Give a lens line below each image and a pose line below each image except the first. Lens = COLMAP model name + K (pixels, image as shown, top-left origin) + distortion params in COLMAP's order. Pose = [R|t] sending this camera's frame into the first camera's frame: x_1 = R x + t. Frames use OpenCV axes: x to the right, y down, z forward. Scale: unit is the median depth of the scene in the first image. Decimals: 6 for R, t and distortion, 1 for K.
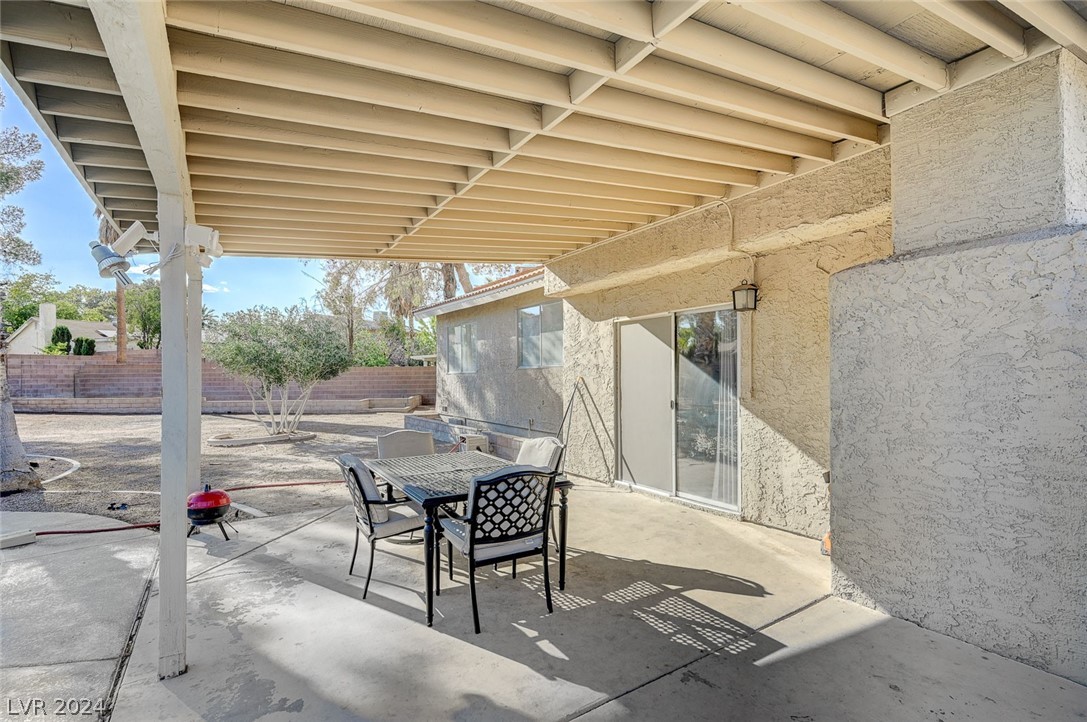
lens RADIAL K [[513.2, 0, 544.2], [0, 513.2, 368.4], [0, 0, 1]] dist [-0.000558, -0.000075]
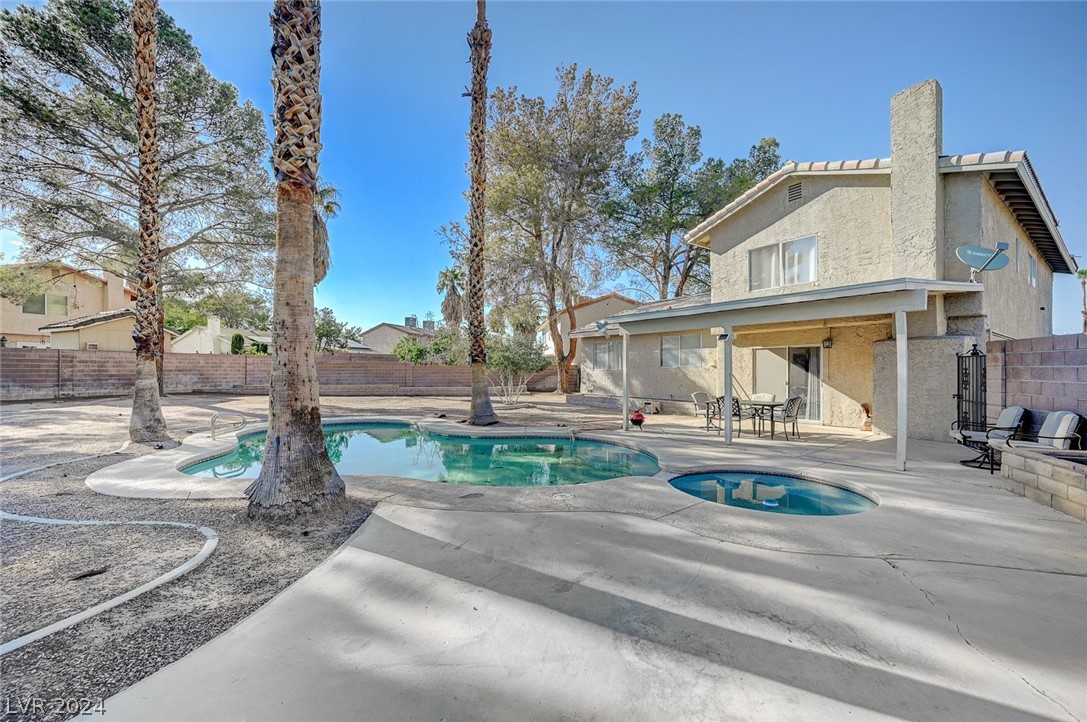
lens RADIAL K [[435.2, 0, 543.0], [0, 435.2, 365.1], [0, 0, 1]] dist [-0.000155, 0.000003]
pose [[0.998511, 0.004573, 0.054359, -1.174303], [-0.004567, 0.999990, -0.000229, -0.012139], [-0.054359, -0.000020, 0.998521, -1.165387]]
